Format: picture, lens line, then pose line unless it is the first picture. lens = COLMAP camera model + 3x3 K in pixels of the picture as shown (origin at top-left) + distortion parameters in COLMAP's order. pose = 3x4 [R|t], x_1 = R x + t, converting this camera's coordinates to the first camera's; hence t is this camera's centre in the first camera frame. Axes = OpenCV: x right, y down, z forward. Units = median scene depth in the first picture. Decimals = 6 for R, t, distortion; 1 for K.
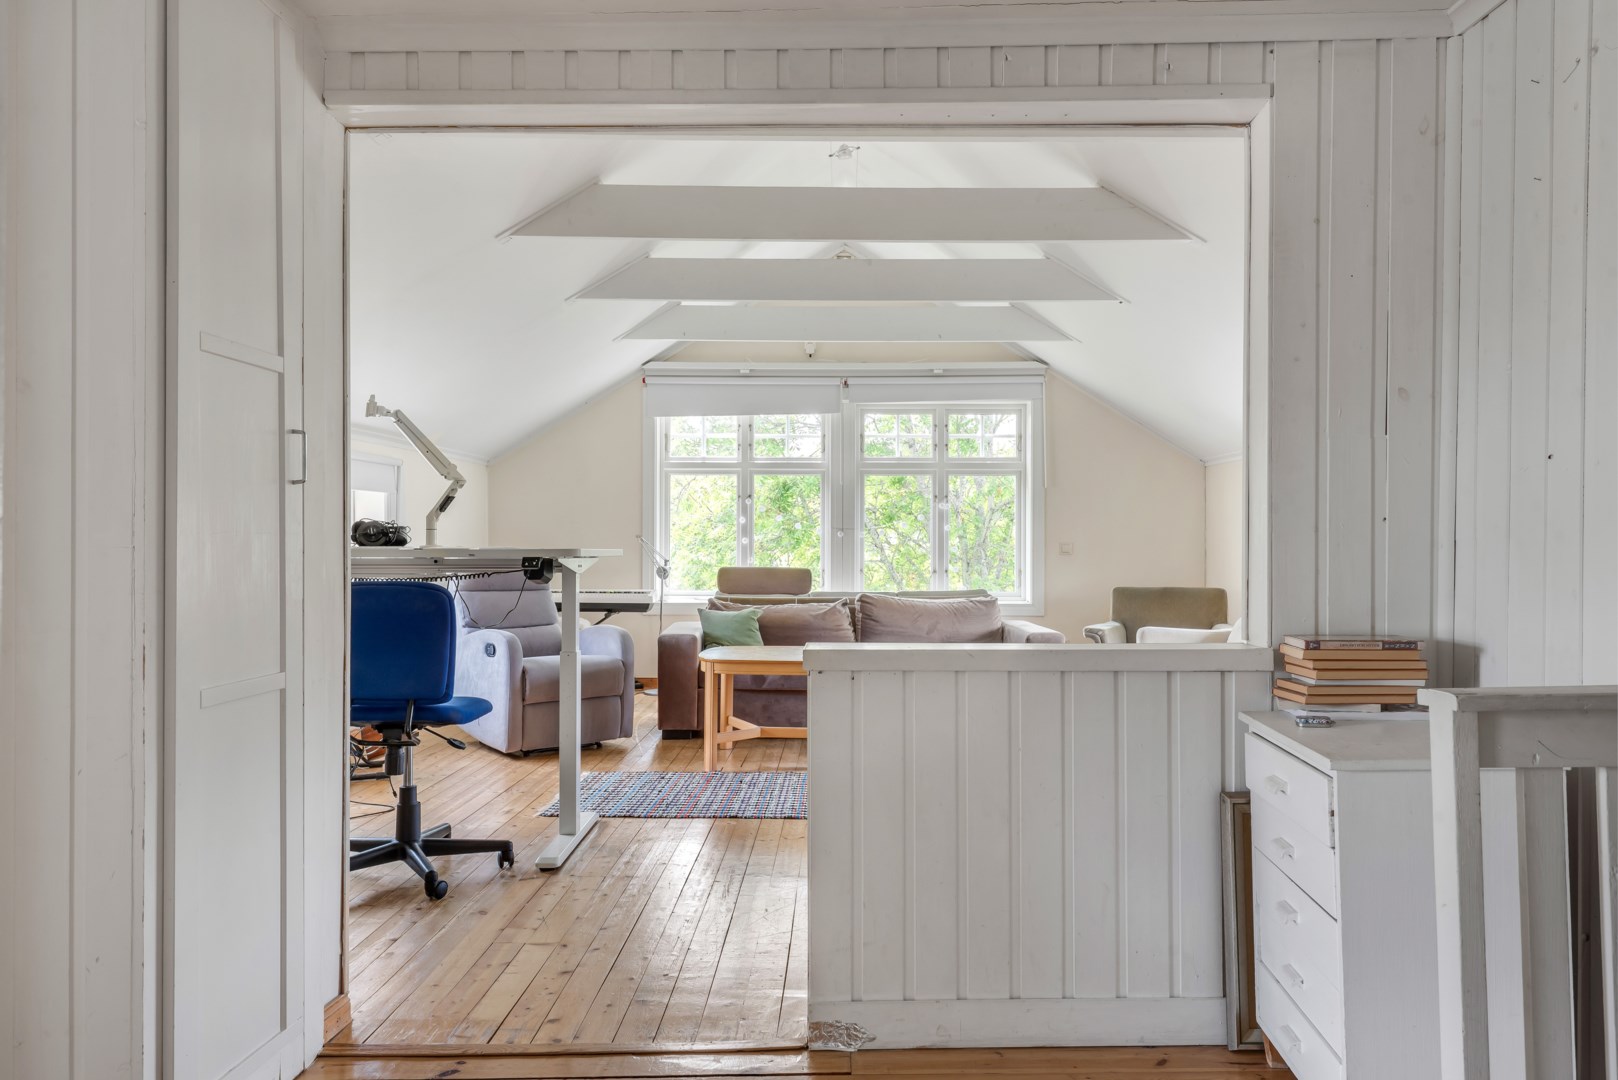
lens RADIAL K [[981.9, 0, 829.5], [0, 981.9, 529.2], [0, 0, 1]] dist [0.030859, -0.023405]
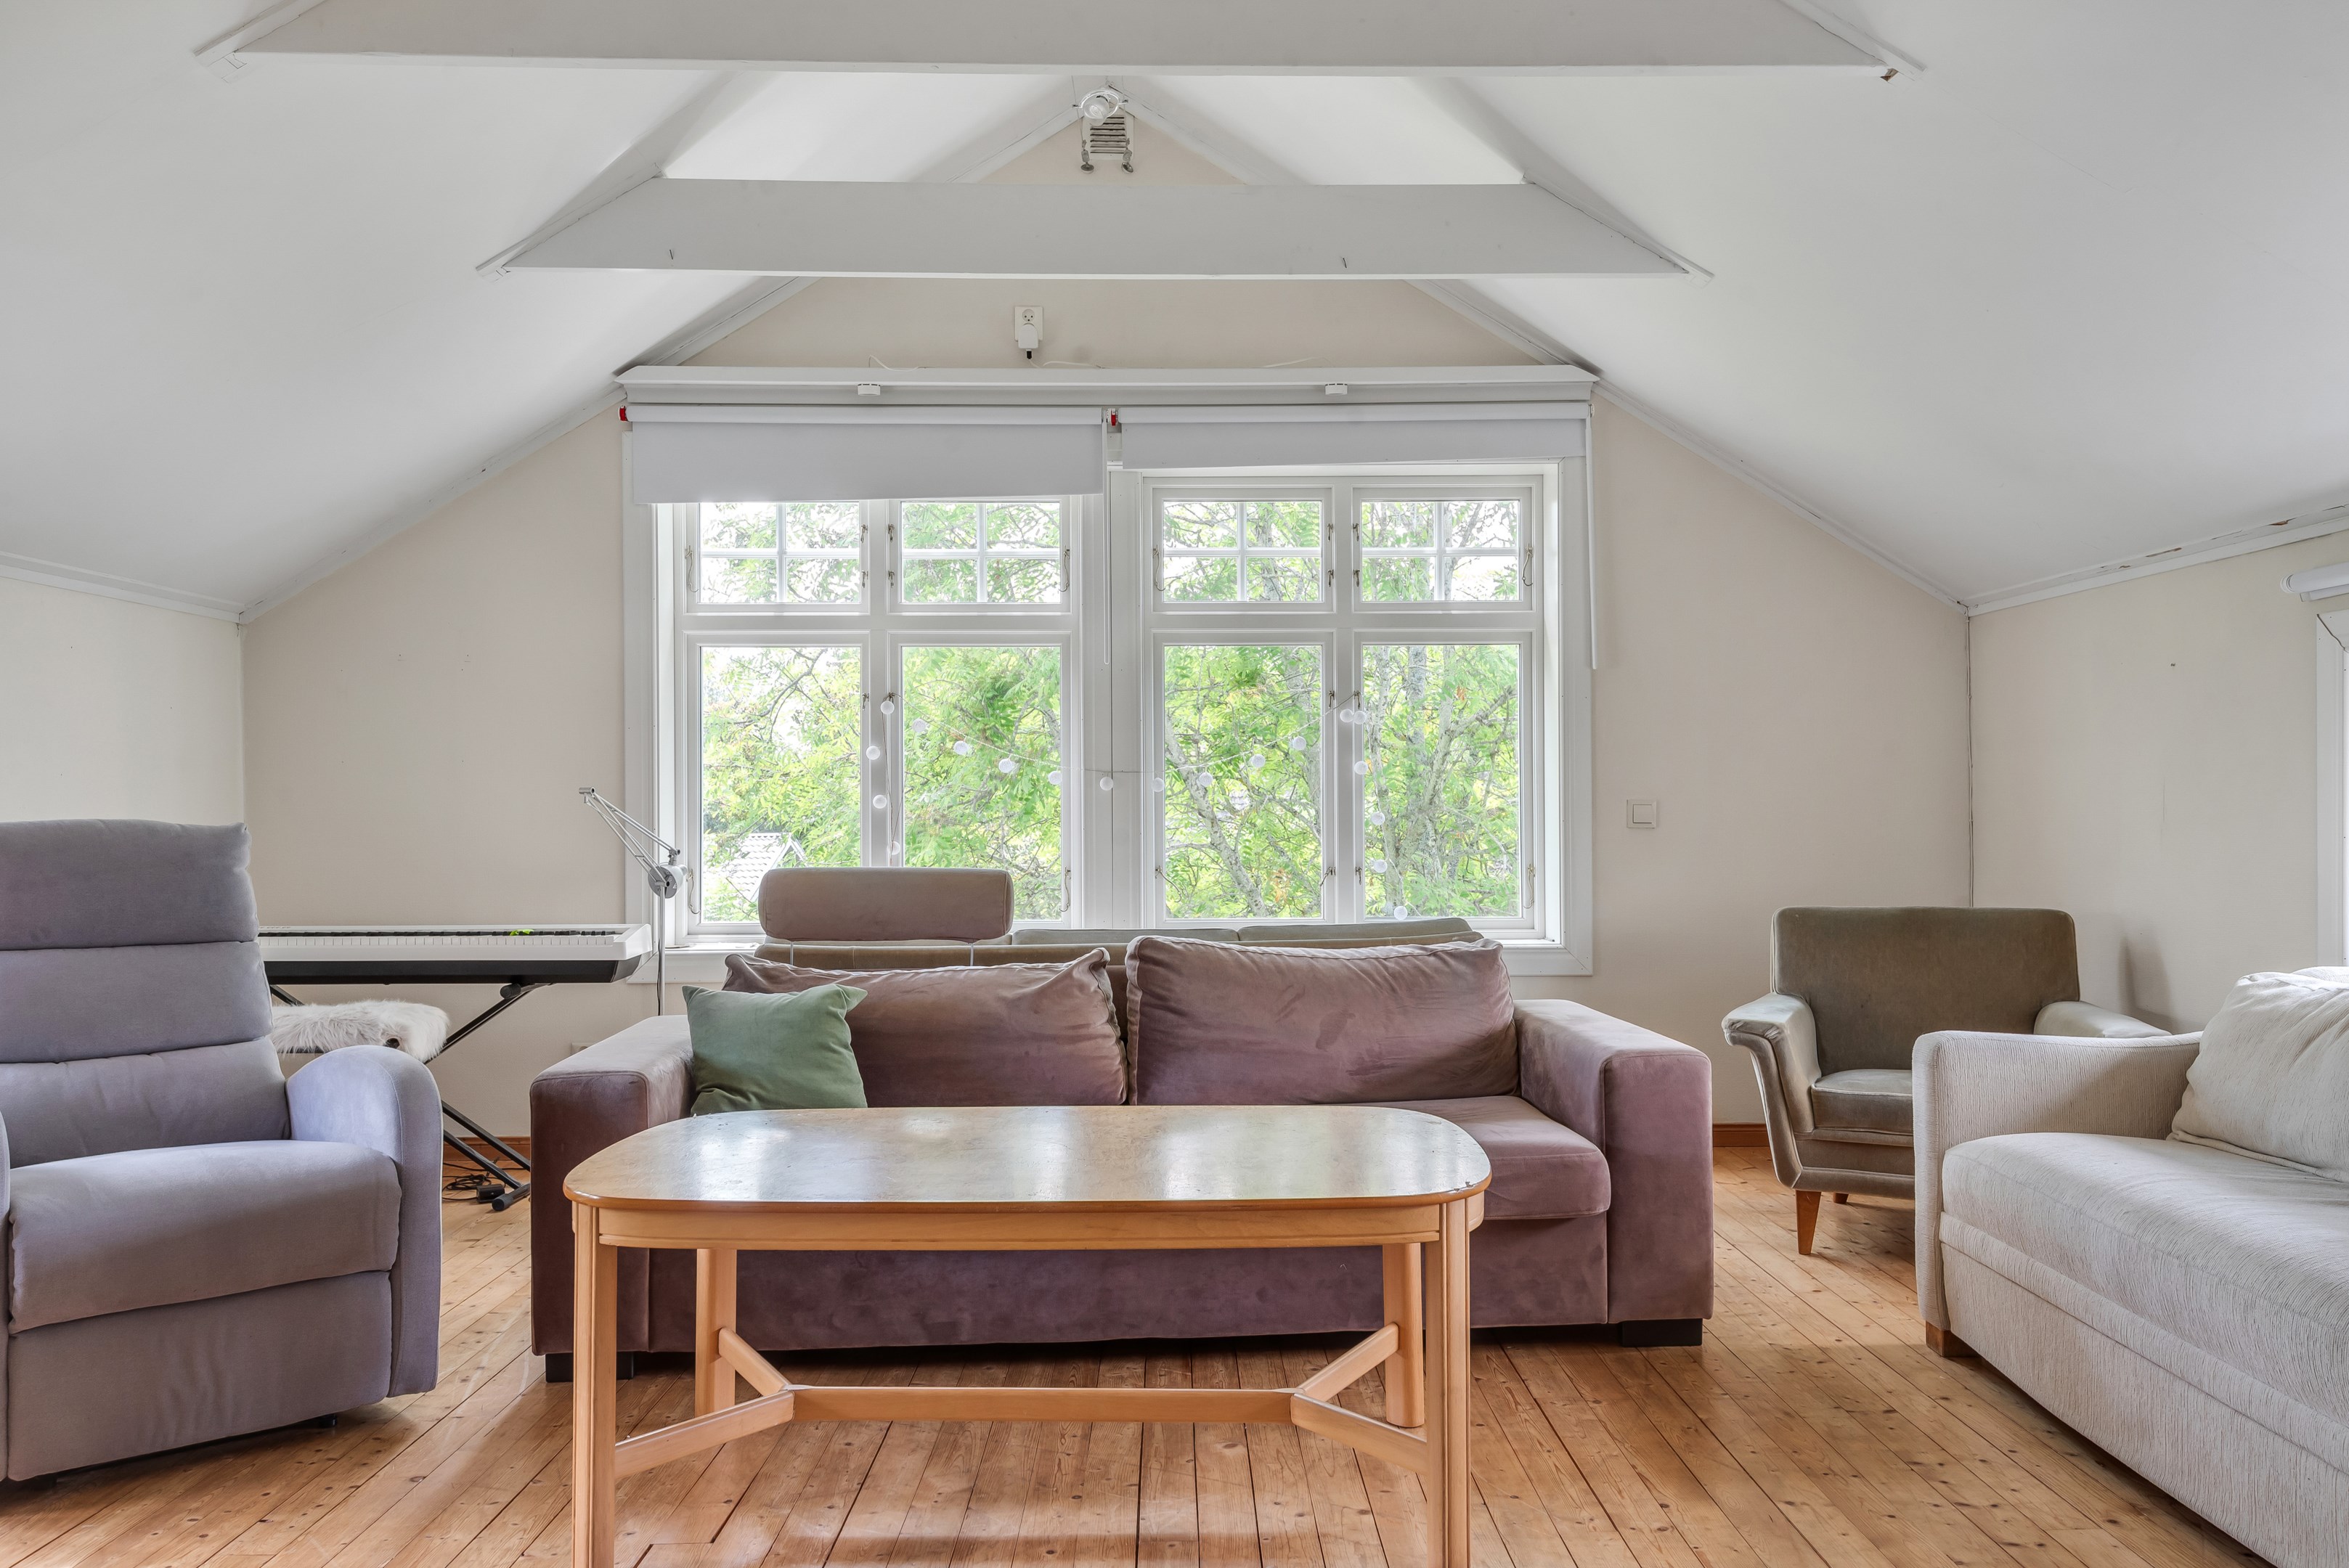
lens RADIAL K [[1637.1, 0, 1185.4], [0, 1637.1, 753.8], [0, 0, 1]] dist [0.026450, -0.004060]
pose [[0.999631, -0.006620, 0.026351, 0.027040], [0.007212, 0.999723, -0.022403, 0.008077], [-0.026195, 0.022585, 0.999402, 0.306192]]
